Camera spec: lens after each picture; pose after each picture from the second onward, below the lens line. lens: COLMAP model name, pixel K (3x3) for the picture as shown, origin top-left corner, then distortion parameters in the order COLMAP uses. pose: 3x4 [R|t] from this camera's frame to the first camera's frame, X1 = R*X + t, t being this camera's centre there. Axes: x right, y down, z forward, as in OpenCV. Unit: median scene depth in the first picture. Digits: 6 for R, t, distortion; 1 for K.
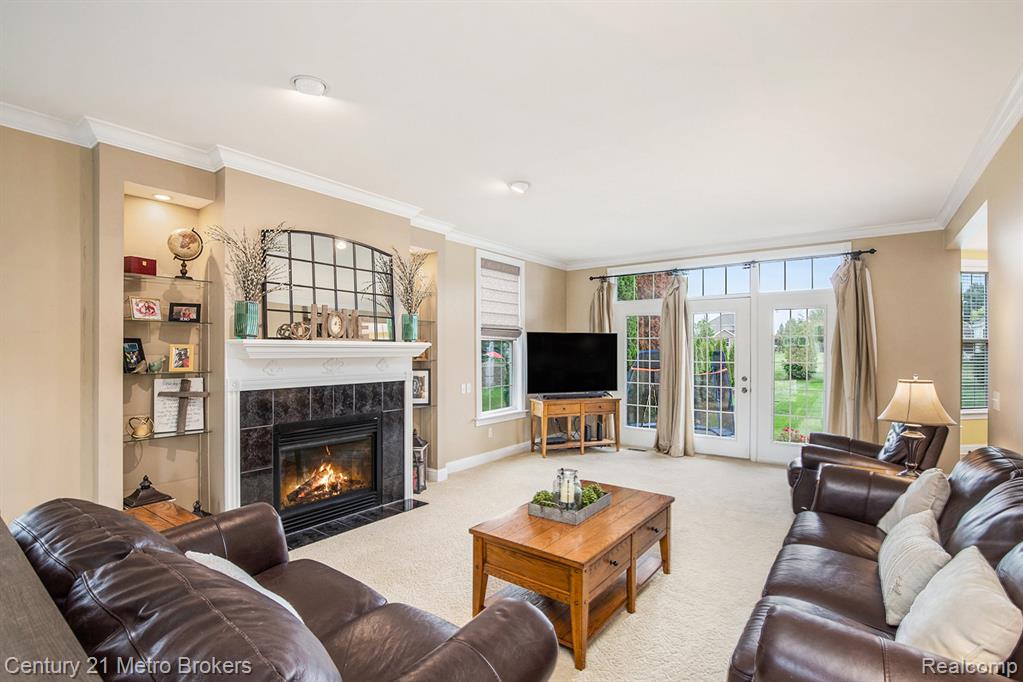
lens RADIAL K [[481.7, 0, 510.5], [0, 481.7, 344.9], [0, 0, 1]] dist [-0.015408, 0.003684]
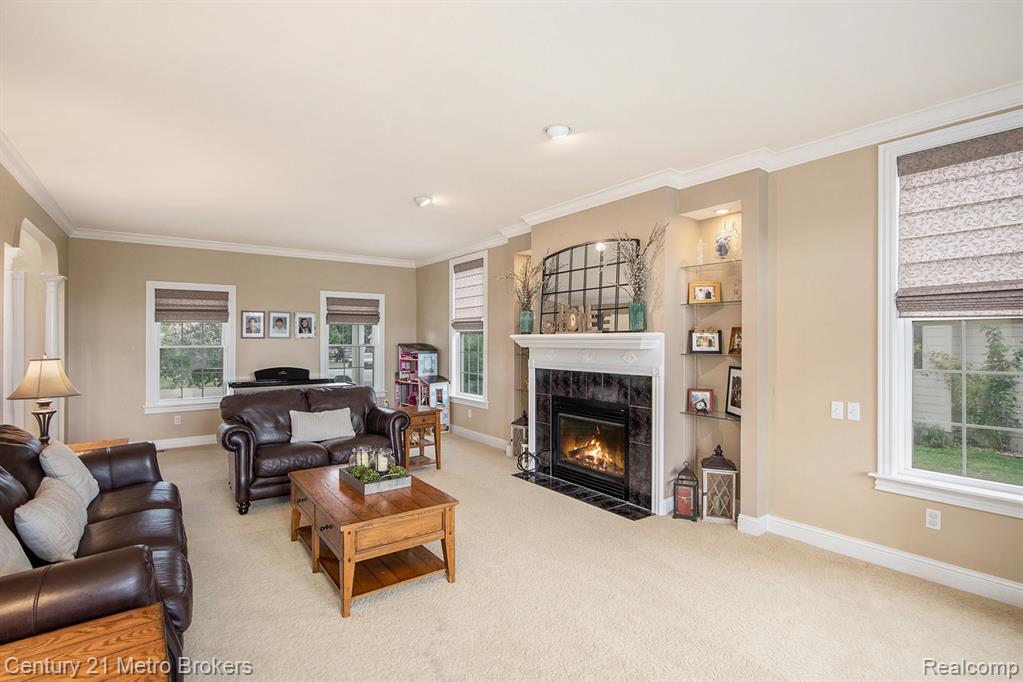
lens RADIAL K [[481.7, 0, 509.5], [0, 481.7, 342.9], [0, 0, 1]] dist [-0.015408, 0.003684]
pose [[-0.282210, -0.000006, -0.959353, 0.830759], [0.004816, 0.999987, -0.001423, 0.015584], [0.959341, -0.005021, -0.282206, 1.195641]]
